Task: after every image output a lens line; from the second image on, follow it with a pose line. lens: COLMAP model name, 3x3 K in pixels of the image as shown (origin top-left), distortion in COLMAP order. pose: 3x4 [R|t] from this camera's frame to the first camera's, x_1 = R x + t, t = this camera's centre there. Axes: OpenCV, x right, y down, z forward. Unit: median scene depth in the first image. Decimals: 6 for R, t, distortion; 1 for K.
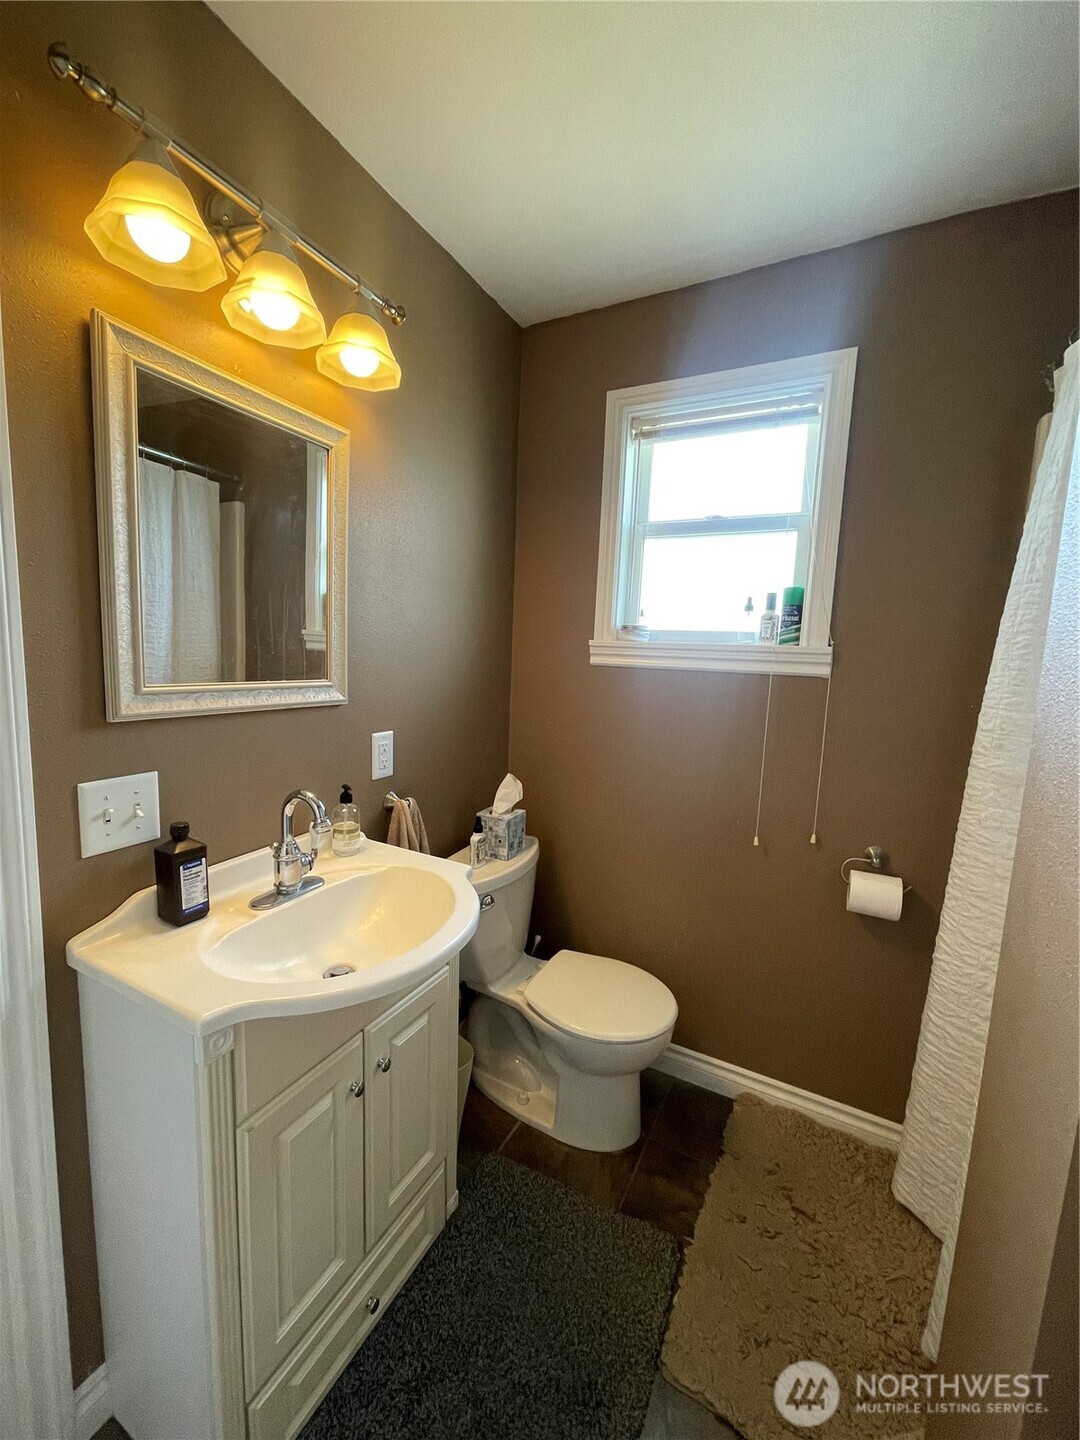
lens RADIAL K [[581.2, 0, 535.3], [0, 581.2, 718.7], [0, 0, 1]] dist [-0.003308, 0.000190]
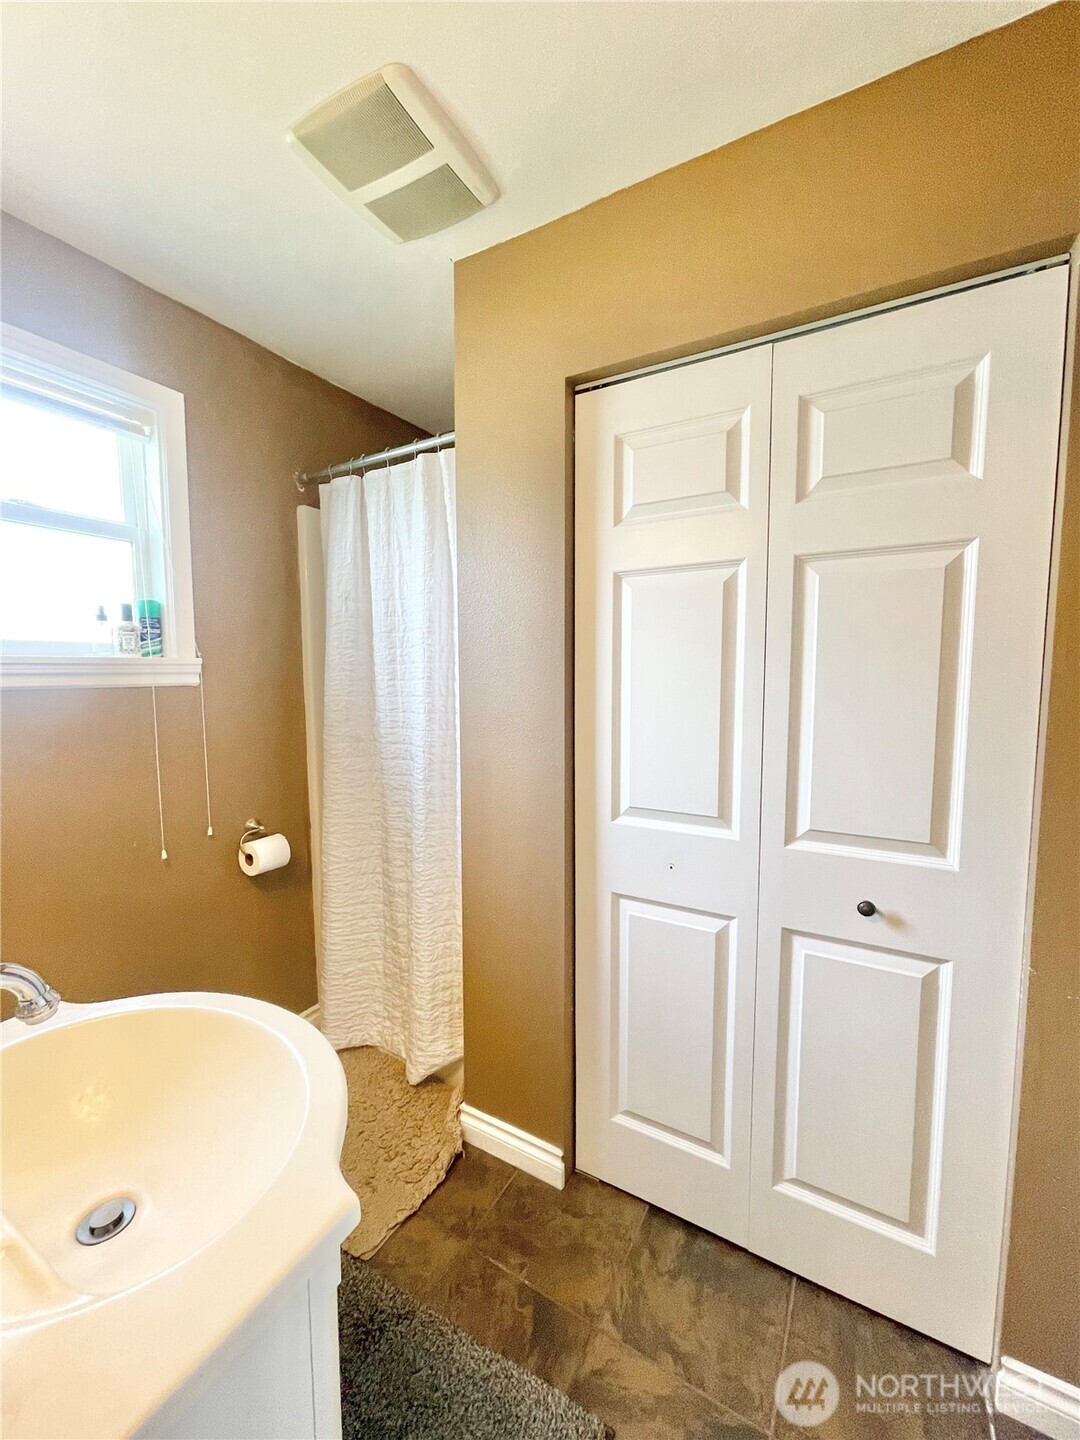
lens RADIAL K [[581.2, 0, 534.1], [0, 581.2, 720.9], [0, 0, 1]] dist [-0.003308, 0.000190]
pose [[0.048688, -0.128923, 0.990459, -0.557661], [0.124138, 0.984727, 0.122074, -0.058617], [-0.991070, 0.117010, 0.063948, 0.291780]]
